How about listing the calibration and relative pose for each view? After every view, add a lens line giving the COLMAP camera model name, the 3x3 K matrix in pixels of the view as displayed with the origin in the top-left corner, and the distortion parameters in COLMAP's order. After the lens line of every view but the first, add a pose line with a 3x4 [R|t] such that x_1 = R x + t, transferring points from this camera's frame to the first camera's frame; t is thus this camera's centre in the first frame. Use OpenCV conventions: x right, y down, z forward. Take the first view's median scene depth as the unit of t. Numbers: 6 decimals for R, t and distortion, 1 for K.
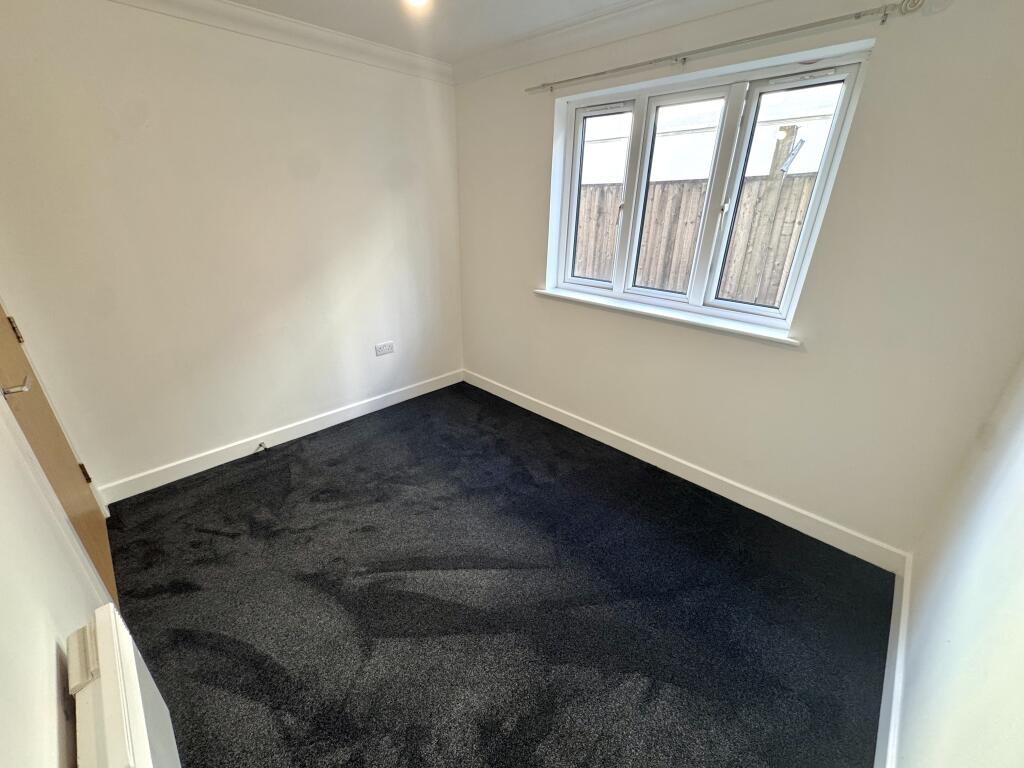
lens RADIAL K [[408.1, 0, 512.1], [0, 408.1, 382.4], [0, 0, 1]] dist [-0.002506, -0.000032]
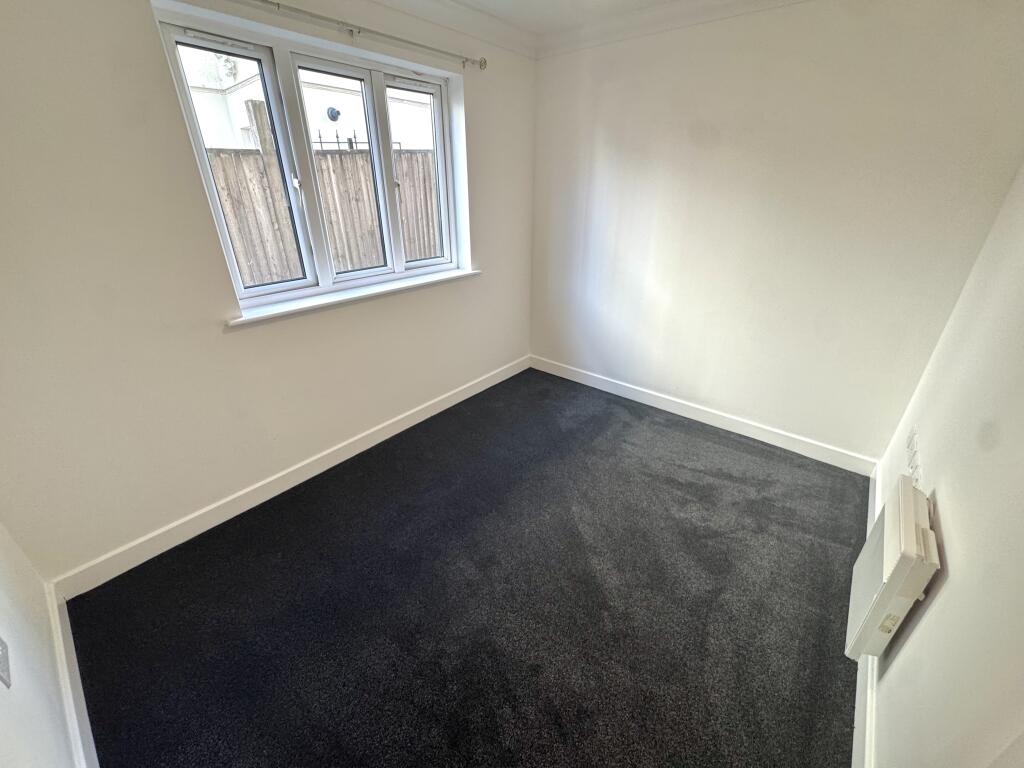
lens RADIAL K [[408.1, 0, 512.1], [0, 408.1, 382.4], [0, 0, 1]] dist [-0.002506, -0.000032]
pose [[-0.079186, -0.448756, 0.890139, -0.683162], [0.399035, 0.804012, 0.440834, -0.303850], [-0.913510, 0.390105, 0.115403, 0.675858]]
